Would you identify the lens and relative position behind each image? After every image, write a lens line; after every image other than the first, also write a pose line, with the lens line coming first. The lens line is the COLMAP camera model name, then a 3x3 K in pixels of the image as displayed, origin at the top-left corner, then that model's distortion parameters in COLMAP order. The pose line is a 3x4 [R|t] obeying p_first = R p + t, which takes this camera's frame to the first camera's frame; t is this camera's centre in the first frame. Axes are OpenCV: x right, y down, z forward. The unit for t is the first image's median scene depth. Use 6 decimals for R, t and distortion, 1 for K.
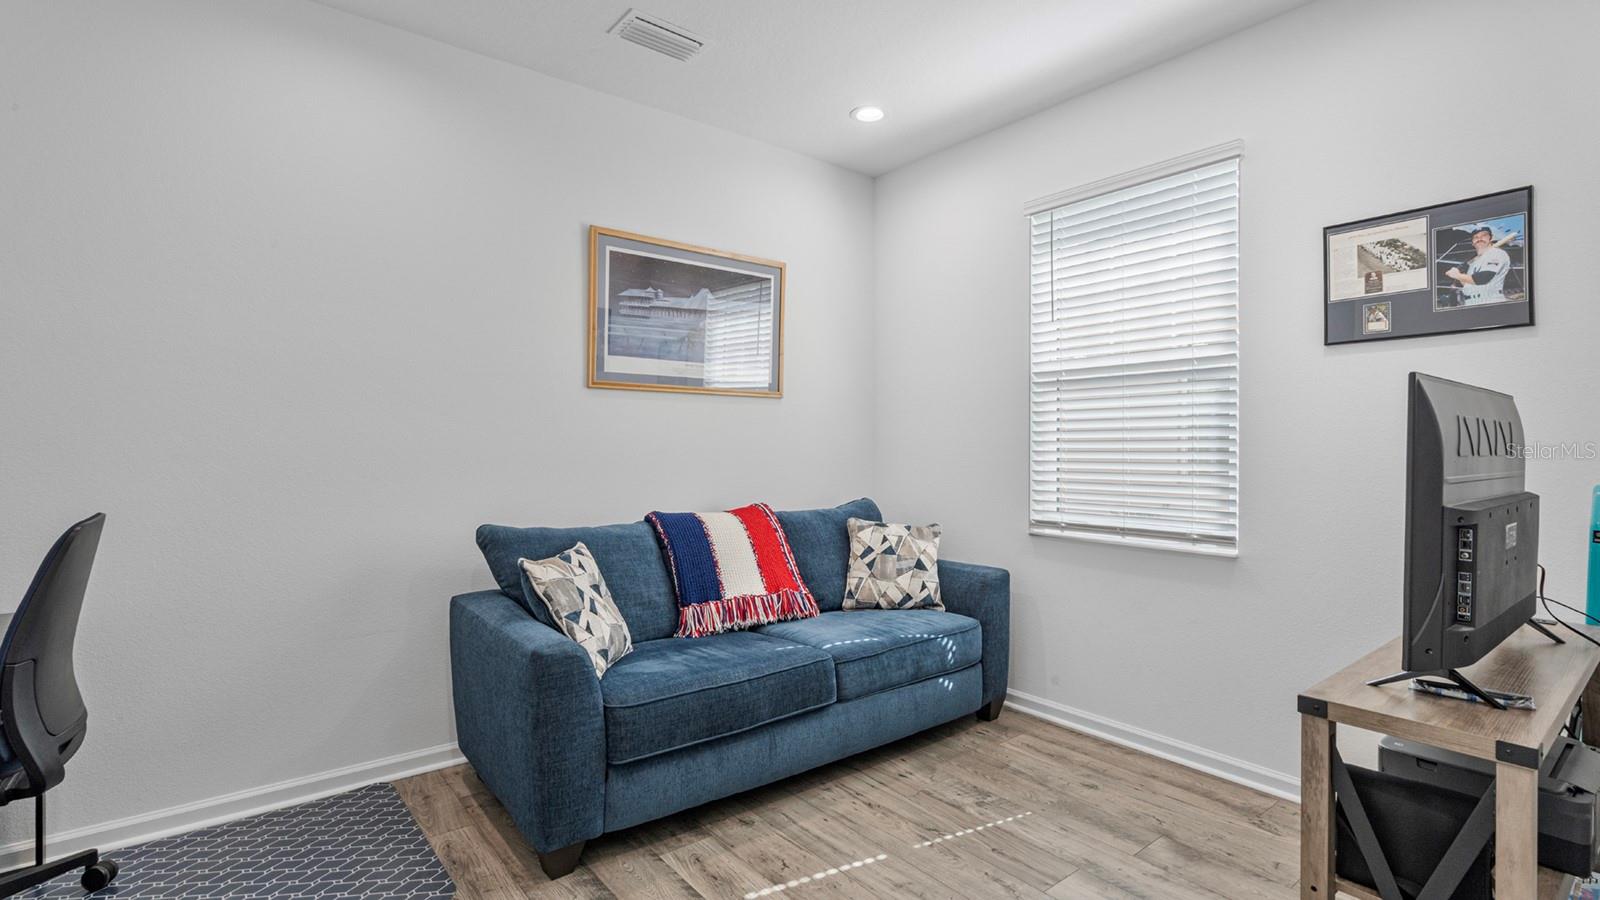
lens RADIAL K [[728.7, 0, 793.1], [0, 728.7, 446.5], [0, 0, 1]] dist [-0.002171, 0.000797]
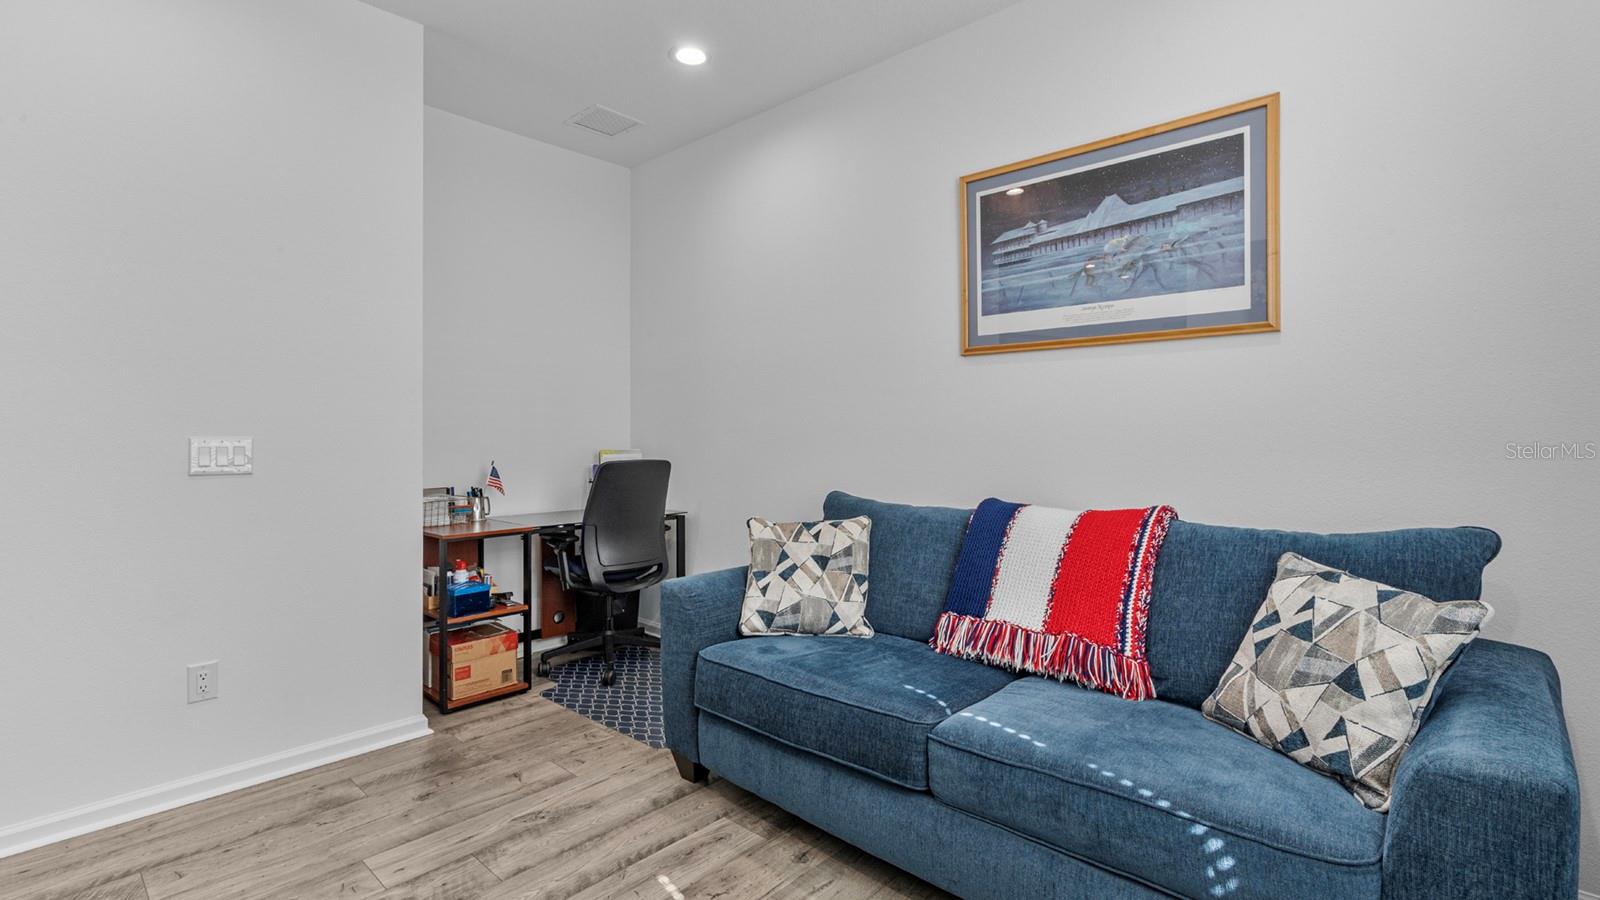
lens RADIAL K [[729.7, 0, 795.6], [0, 729.7, 432.1], [0, 0, 1]] dist [-0.003262, -0.000031]
pose [[0.167850, -0.003515, -0.985806, 0.568301], [-0.002577, 0.999989, -0.004004, 0.018353], [0.985809, 0.003212, 0.167839, 0.624916]]
